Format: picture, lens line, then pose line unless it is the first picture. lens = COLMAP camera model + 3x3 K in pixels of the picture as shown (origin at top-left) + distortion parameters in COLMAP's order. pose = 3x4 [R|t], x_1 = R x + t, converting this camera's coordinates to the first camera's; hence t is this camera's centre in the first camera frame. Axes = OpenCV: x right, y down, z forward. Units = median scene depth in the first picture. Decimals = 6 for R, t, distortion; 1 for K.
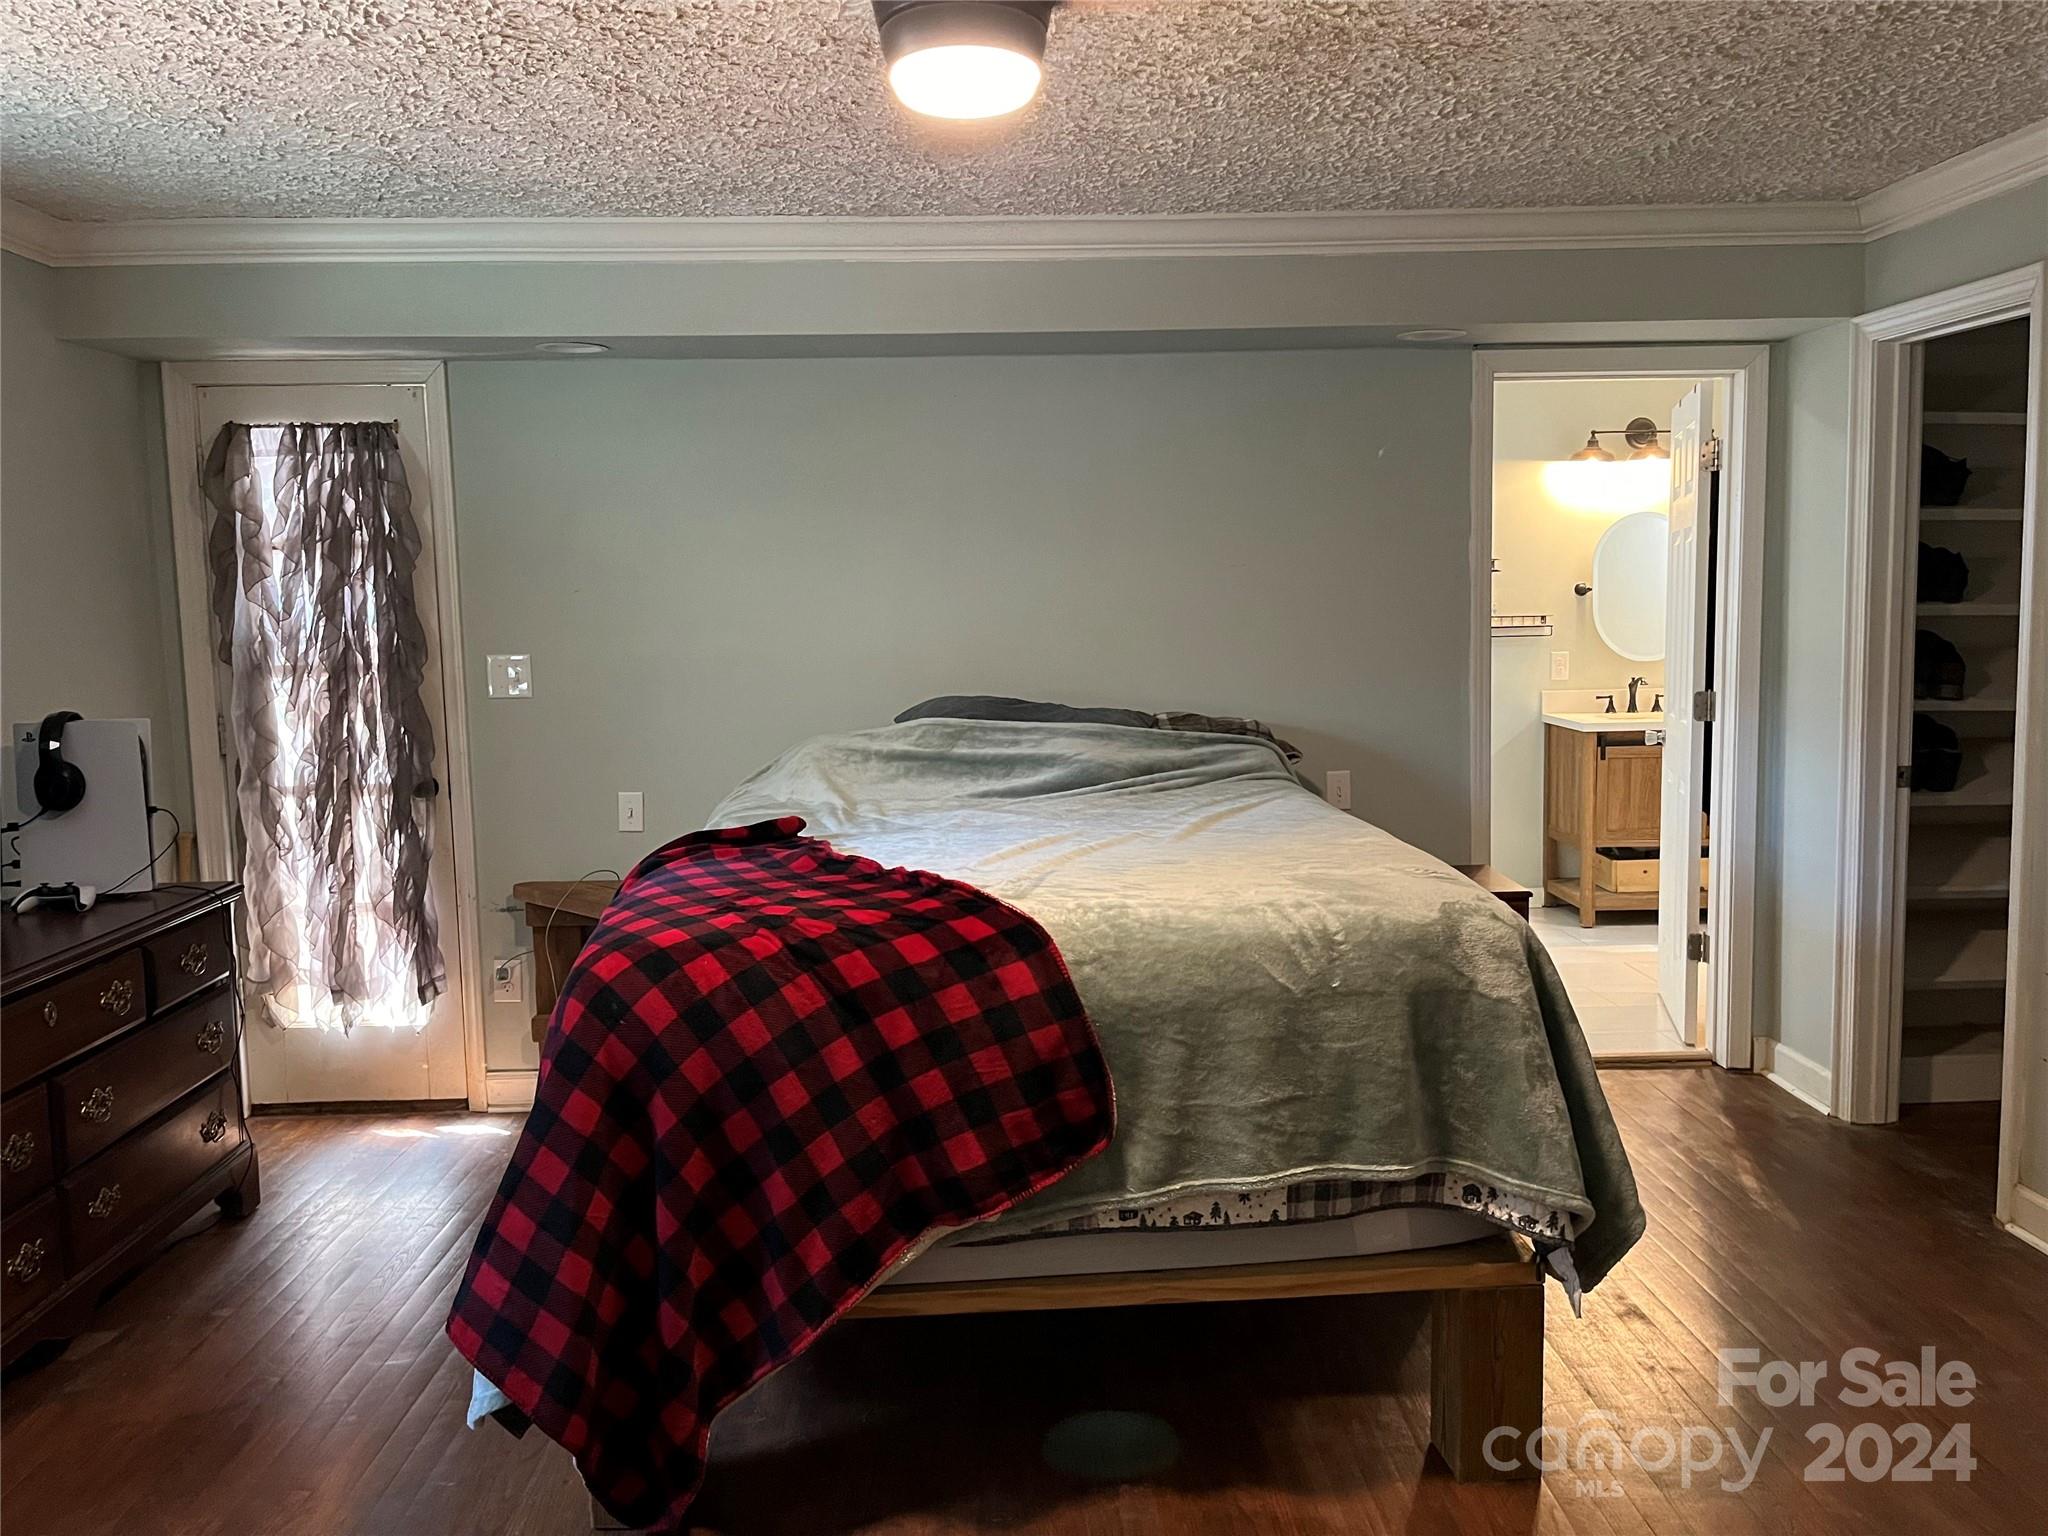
lens RADIAL K [[1549.4, 0, 1022.0], [0, 1549.4, 782.2], [0, 0, 1]] dist [0.055511, -0.084514]
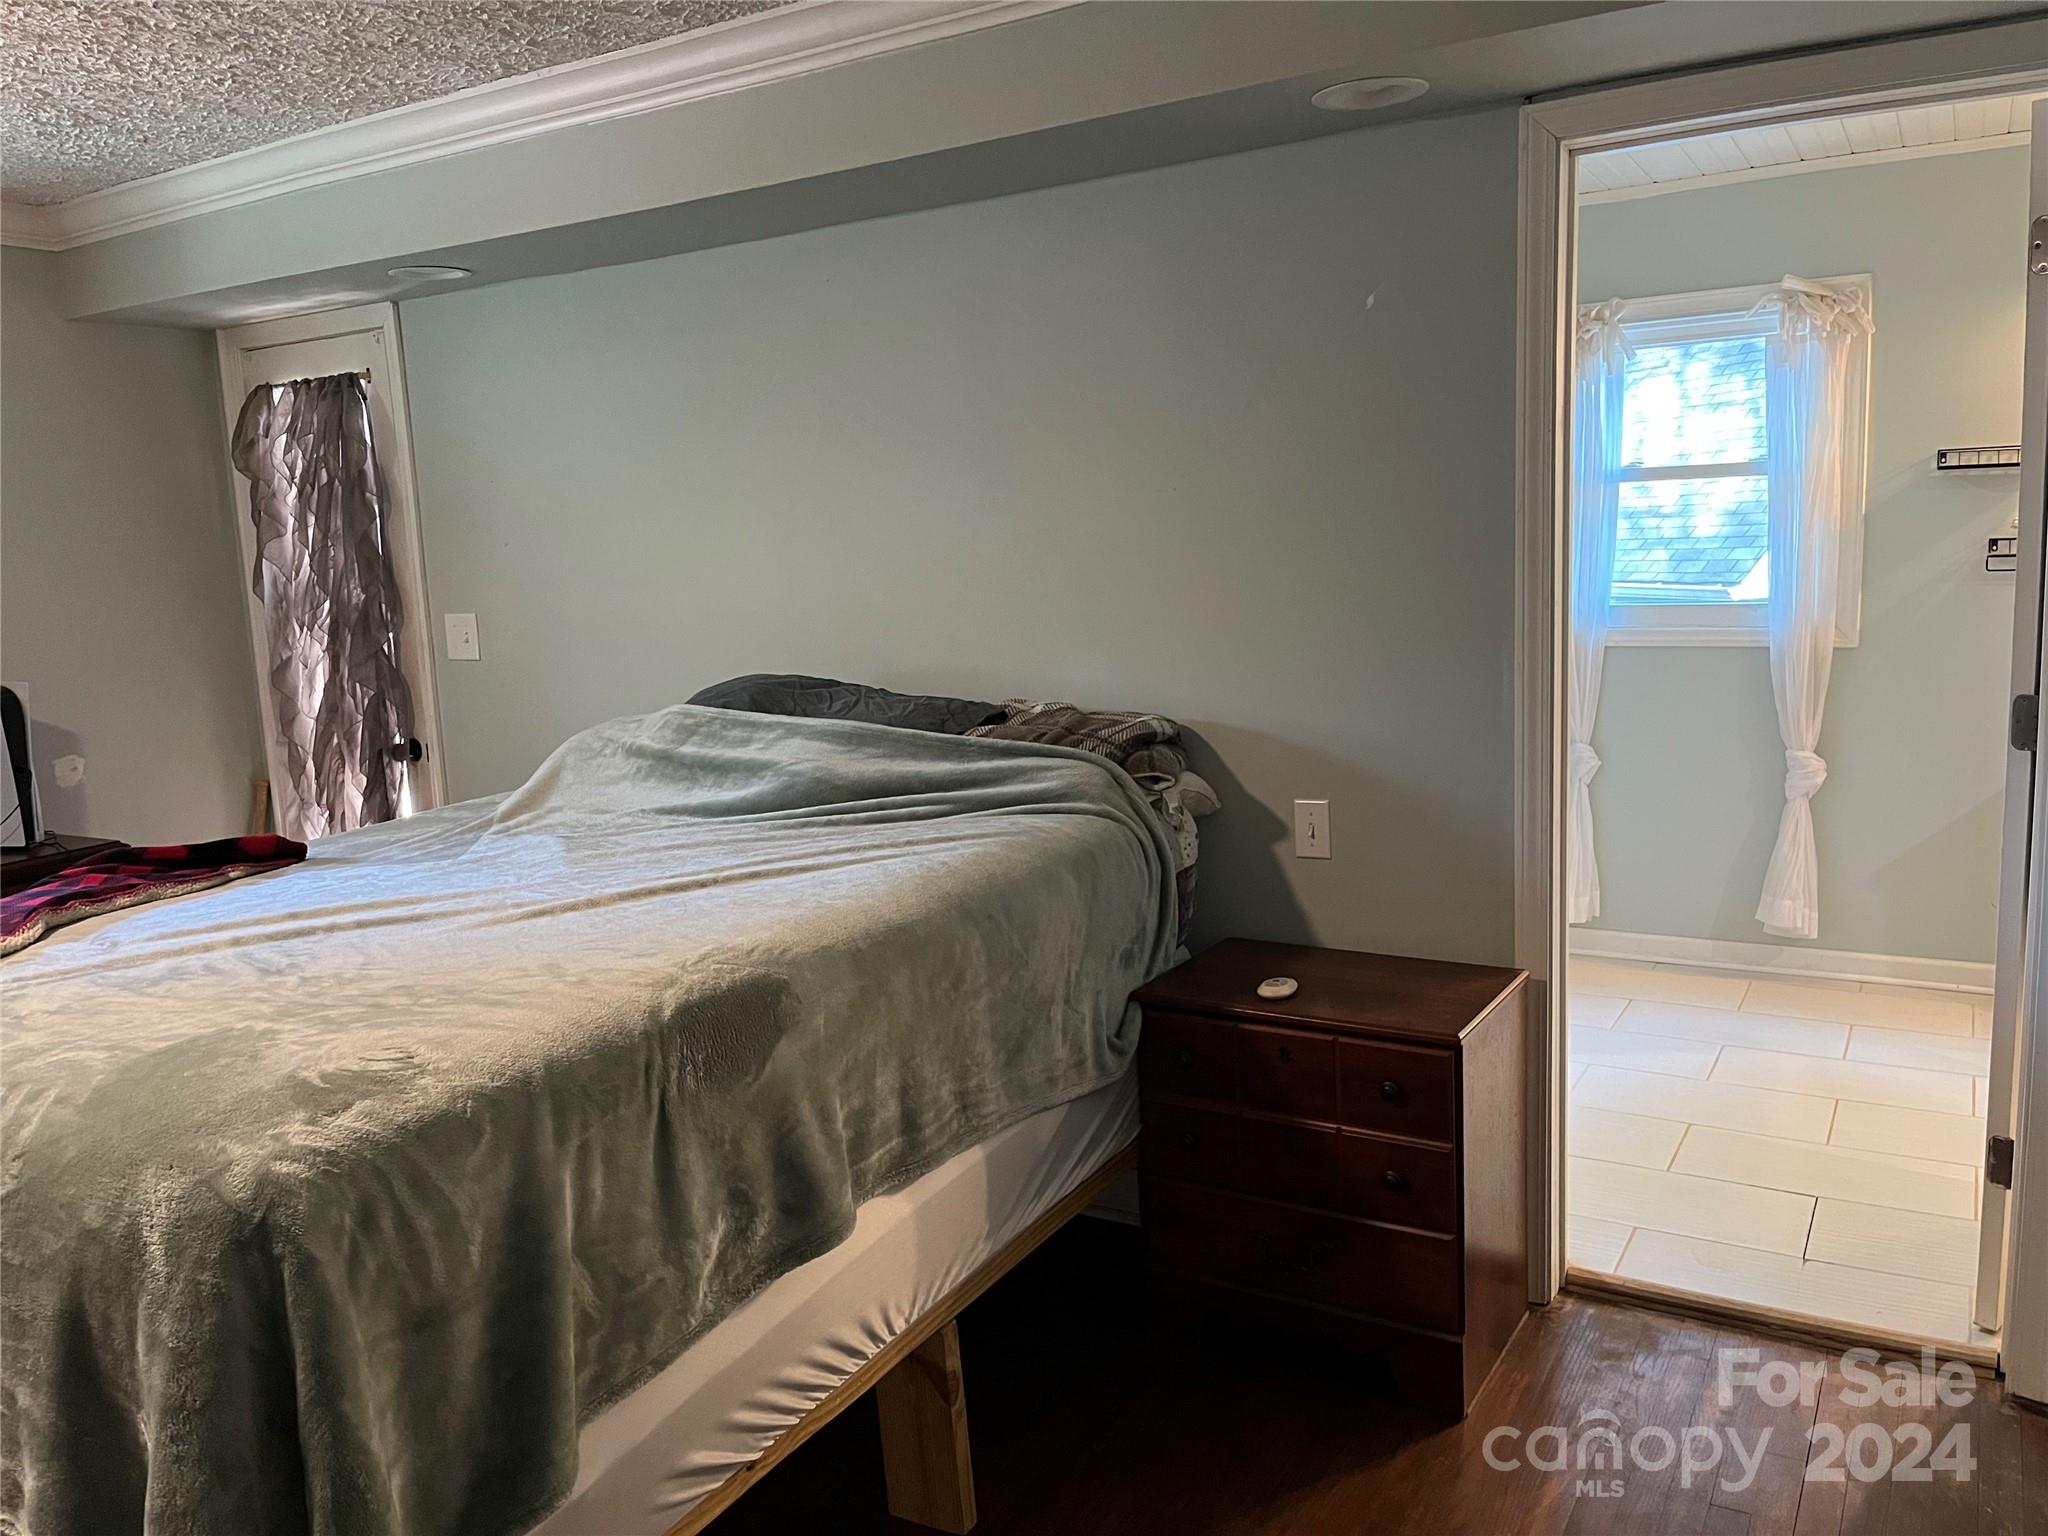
lens RADIAL K [[1549.4, 0, 1044.3], [0, 1549.4, 783.3], [0, 0, 1]] dist [0.055511, -0.084514]
pose [[0.837343, 0.067143, -0.542540, 0.522166], [-0.034180, 0.996917, 0.070623, -0.063091], [0.545609, -0.040591, 0.837056, 0.435944]]
